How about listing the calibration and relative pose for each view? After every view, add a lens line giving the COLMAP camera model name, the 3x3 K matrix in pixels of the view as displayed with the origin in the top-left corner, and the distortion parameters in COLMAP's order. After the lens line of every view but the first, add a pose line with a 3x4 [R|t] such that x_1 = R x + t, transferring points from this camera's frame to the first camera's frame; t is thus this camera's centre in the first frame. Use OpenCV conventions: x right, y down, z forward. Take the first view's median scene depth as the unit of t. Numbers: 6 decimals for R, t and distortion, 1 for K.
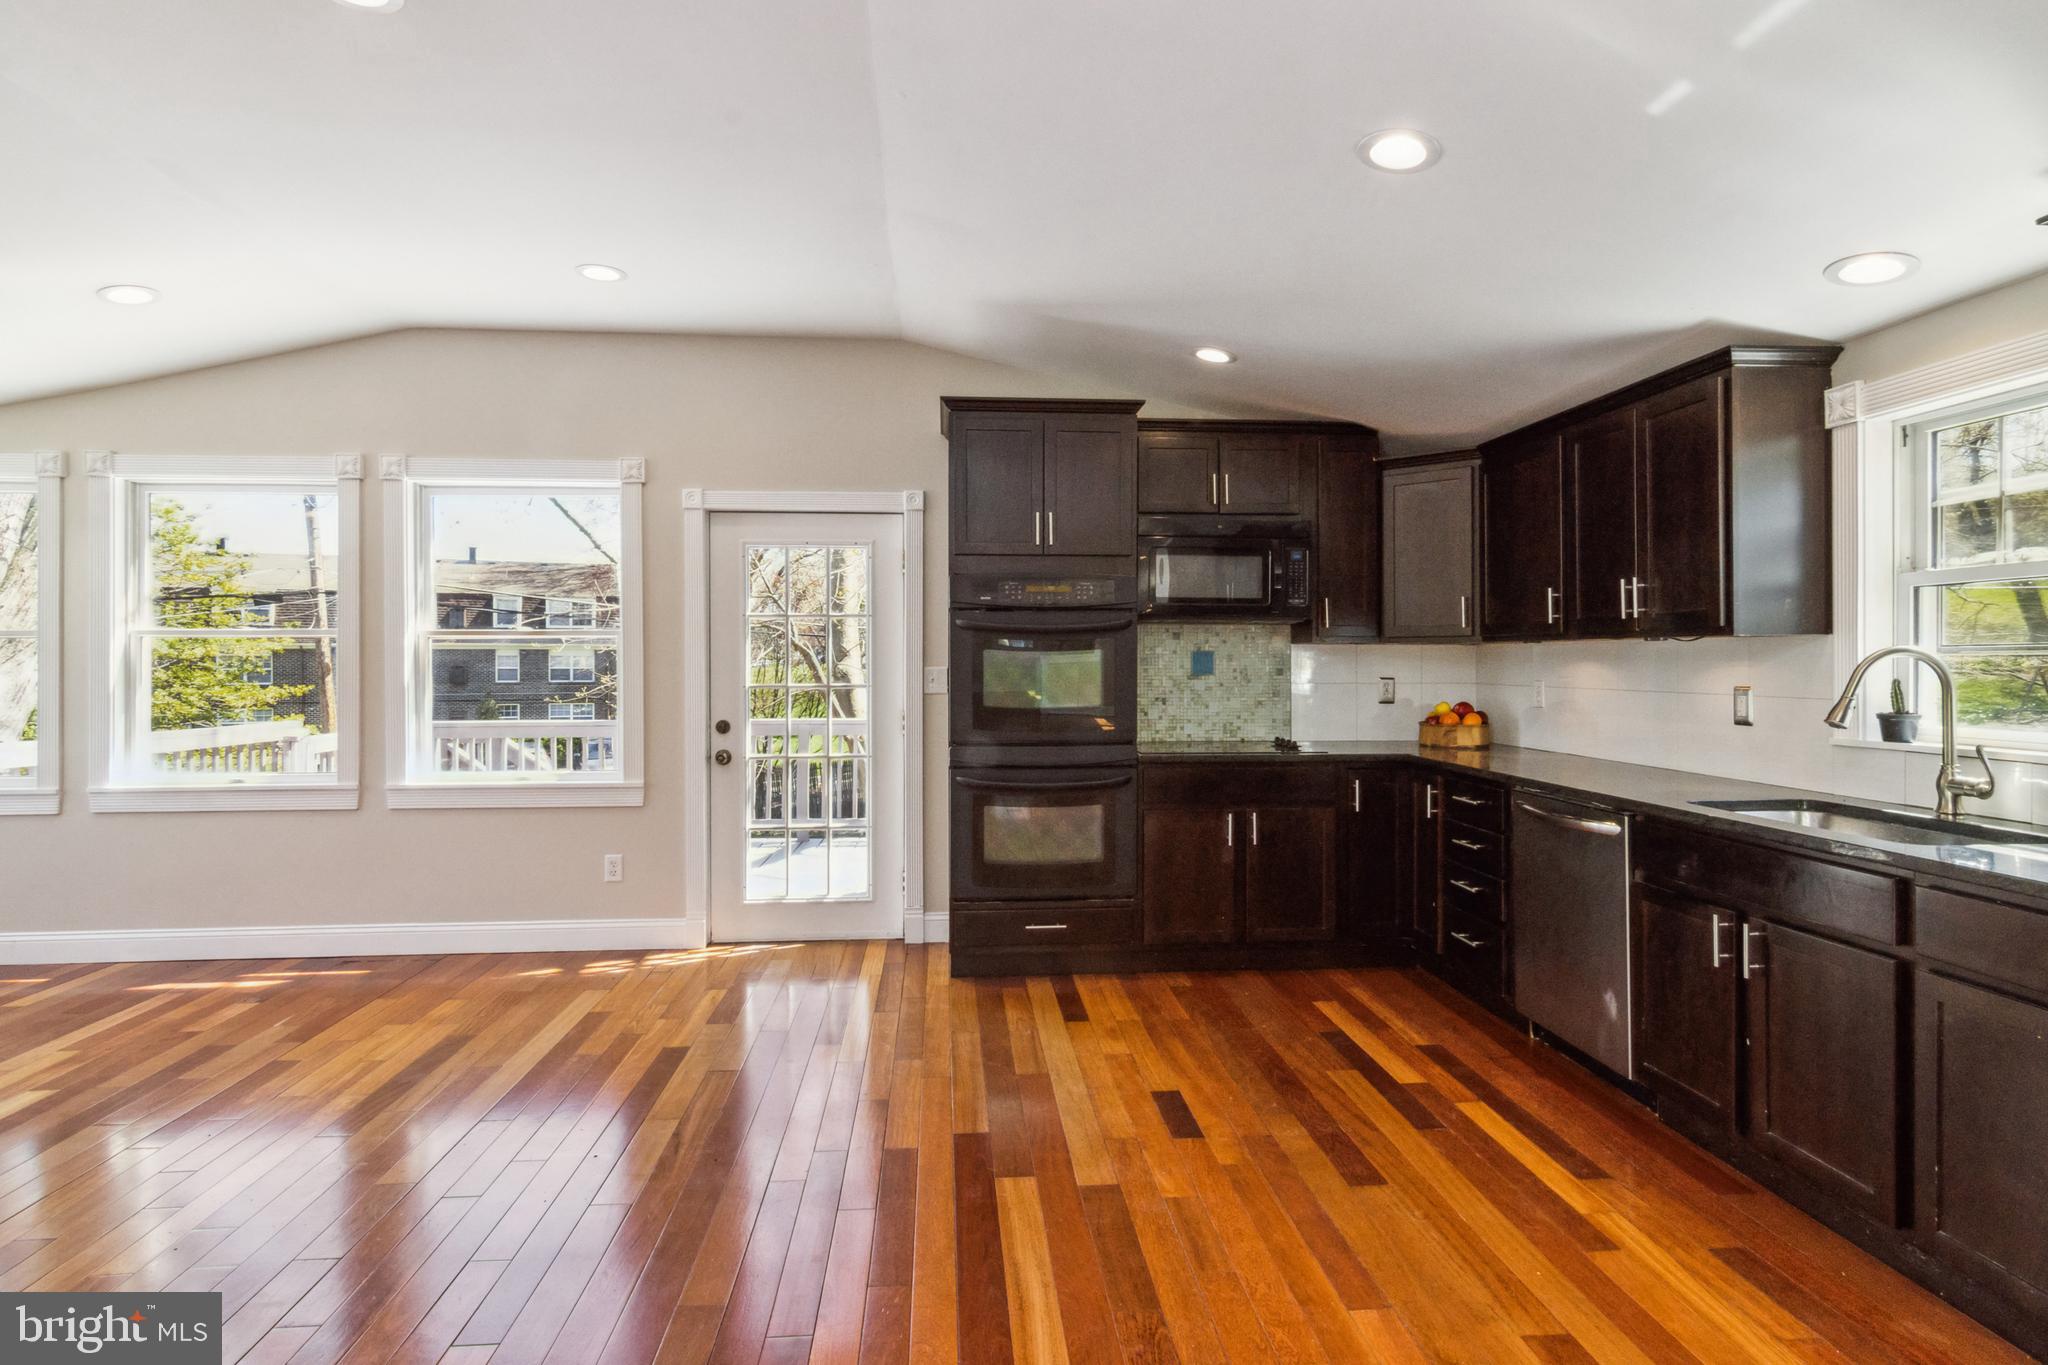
lens RADIAL K [[1046.5, 0, 1037.9], [0, 1046.5, 666.1], [0, 0, 1]] dist [0.002338, -0.000433]
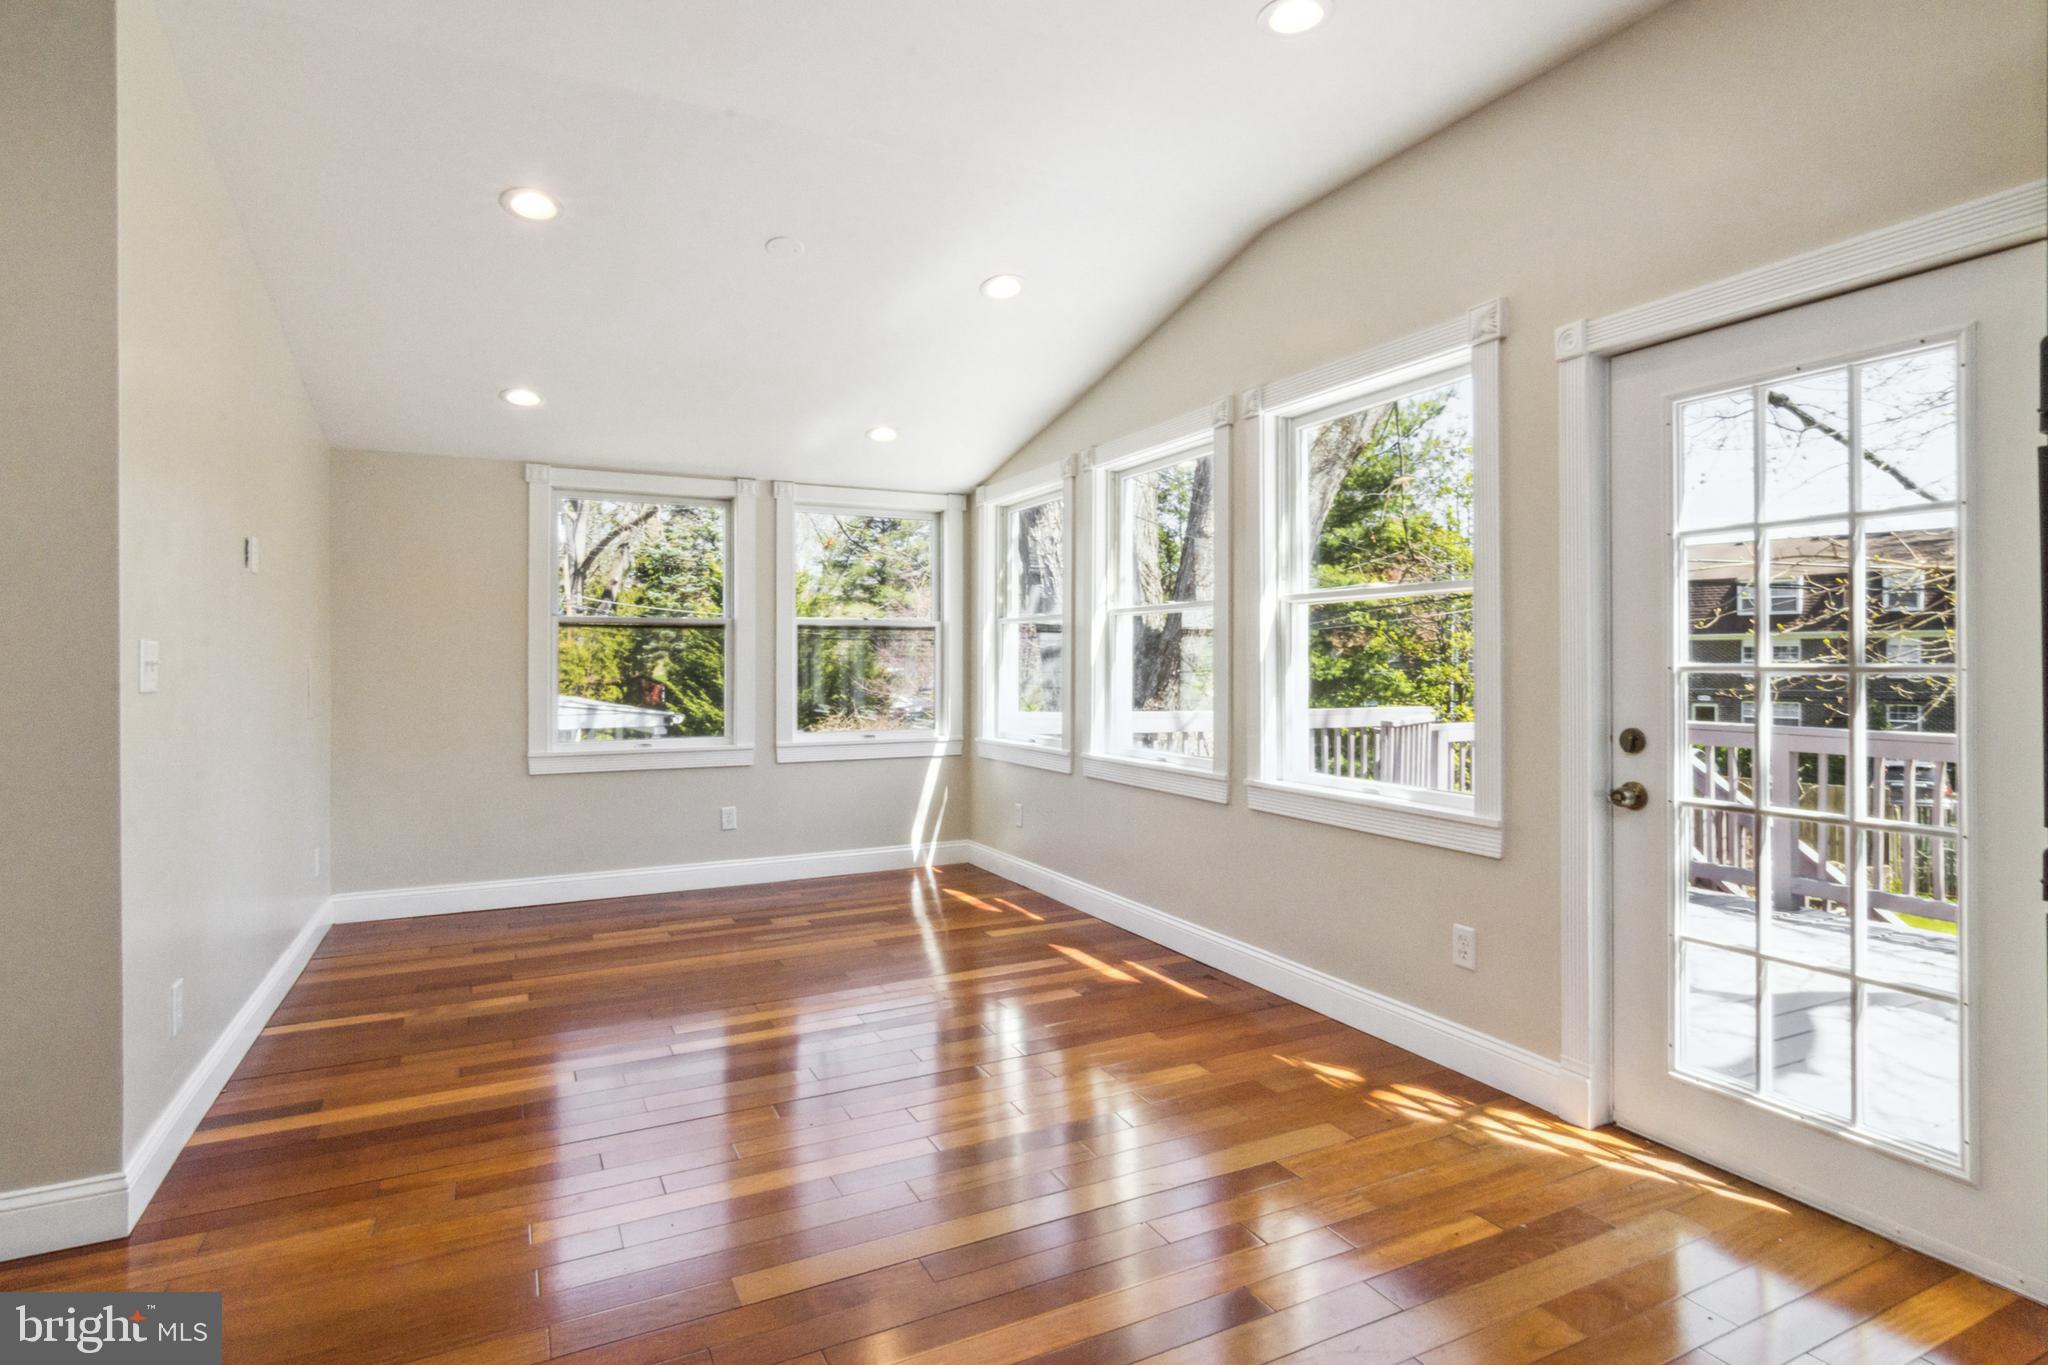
lens RADIAL K [[1046.5, 0, 1022.6], [0, 1046.5, 662.3], [0, 0, 1]] dist [0.002338, -0.000433]
pose [[0.358330, 0.002771, -0.933591, 0.107839], [0.001778, 0.999992, 0.003651, 0.015904], [0.933593, -0.002968, 0.358322, 0.554407]]
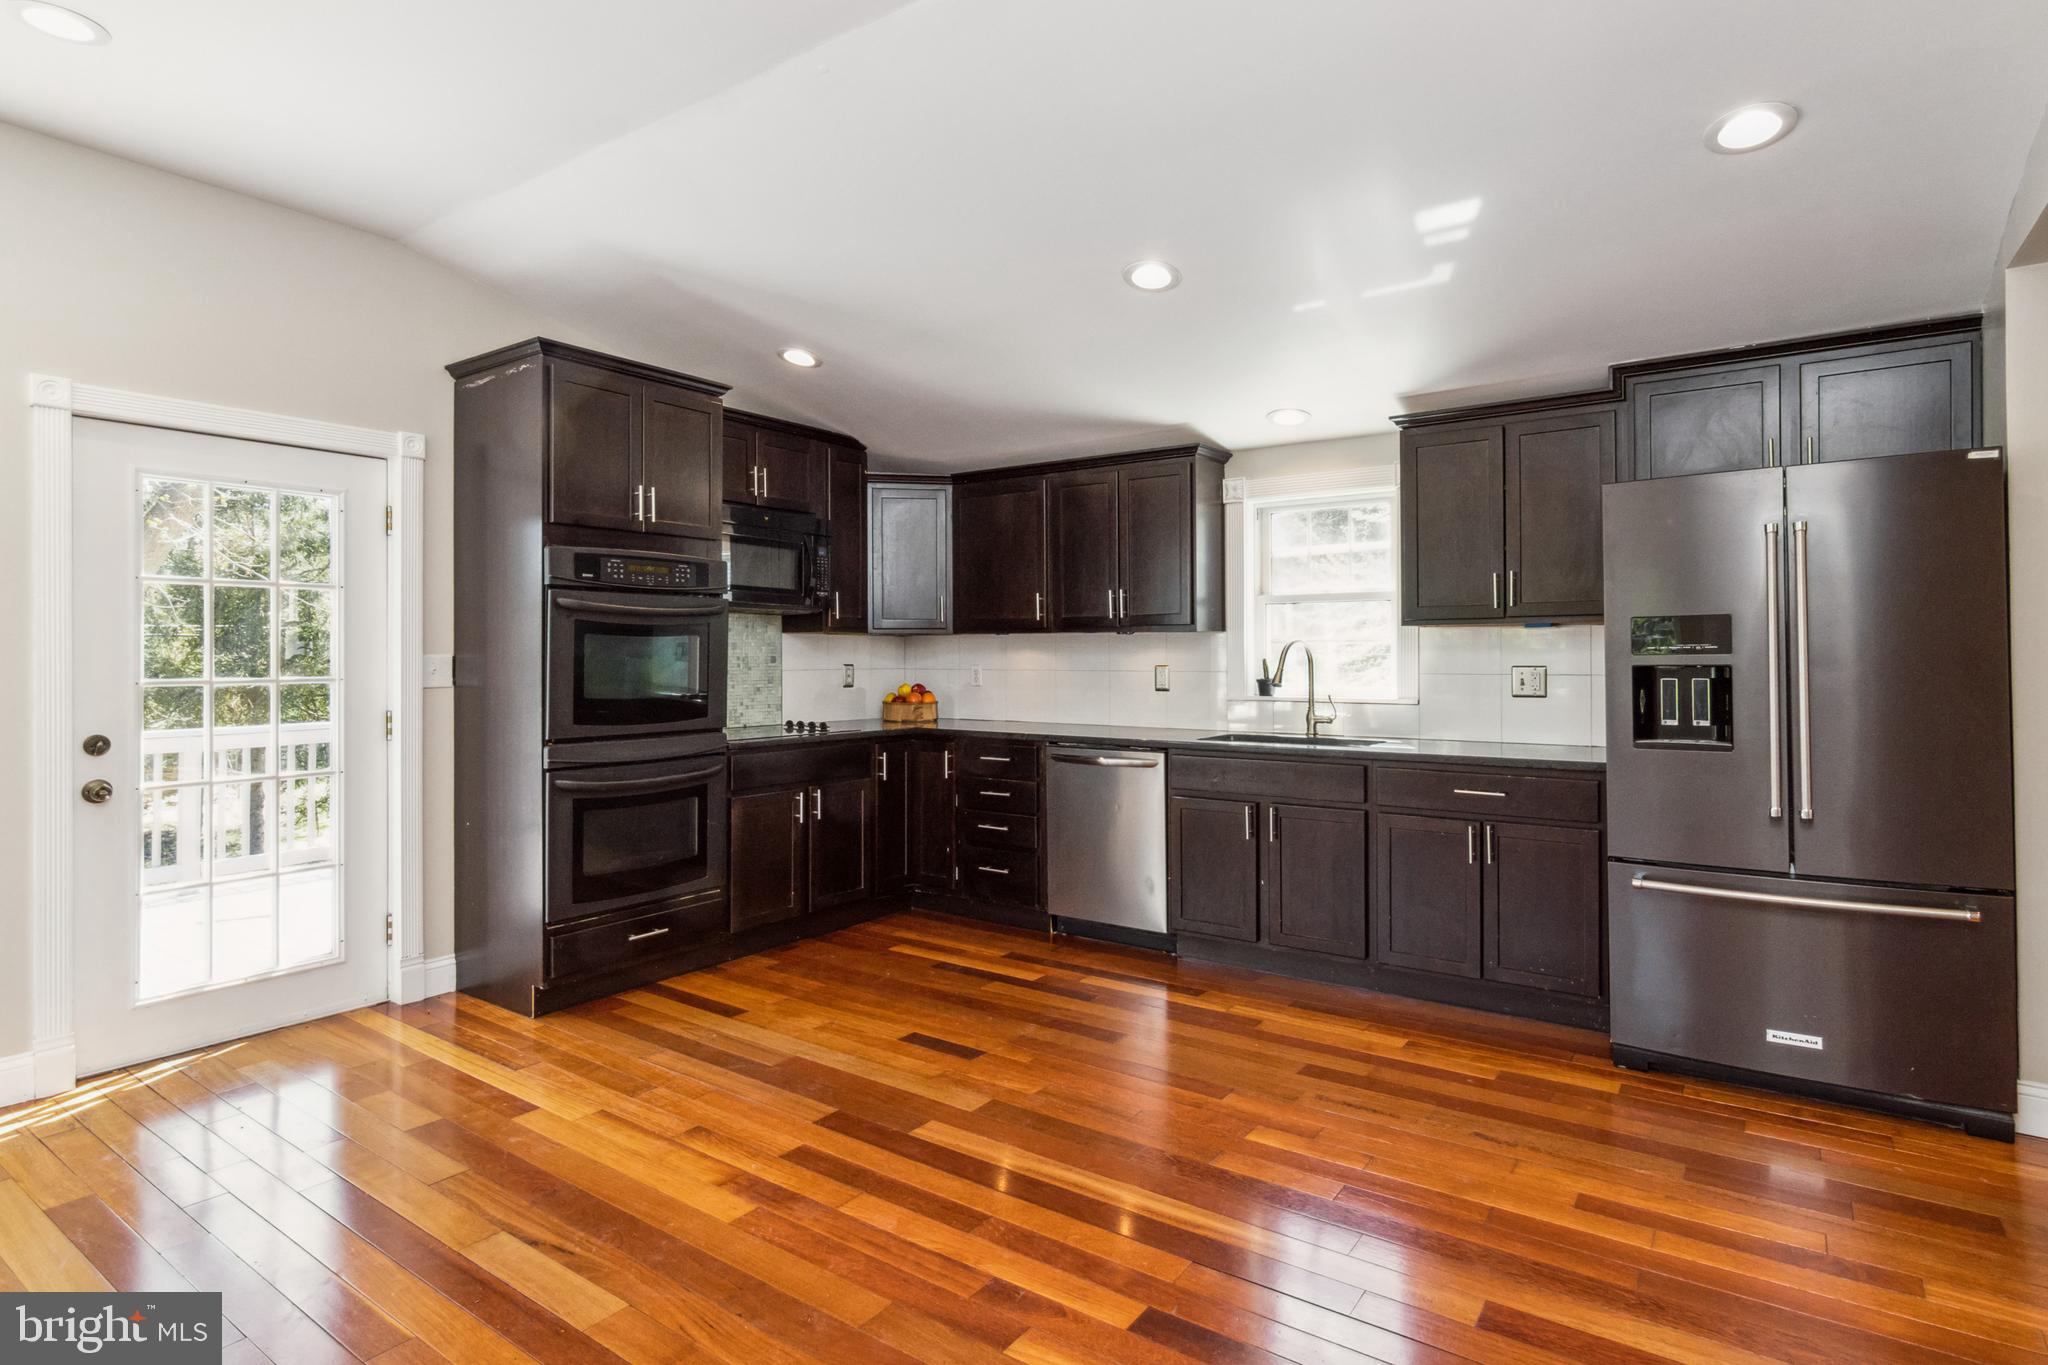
lens RADIAL K [[1046.5, 0, 1033.3], [0, 1046.5, 654.7], [0, 0, 1]] dist [0.002338, -0.000433]
pose [[0.645260, 0.000793, 0.763963, -0.467751], [0.005358, 0.999970, -0.005563, 0.008908], [-0.763944, 0.007683, 0.645236, 0.134995]]
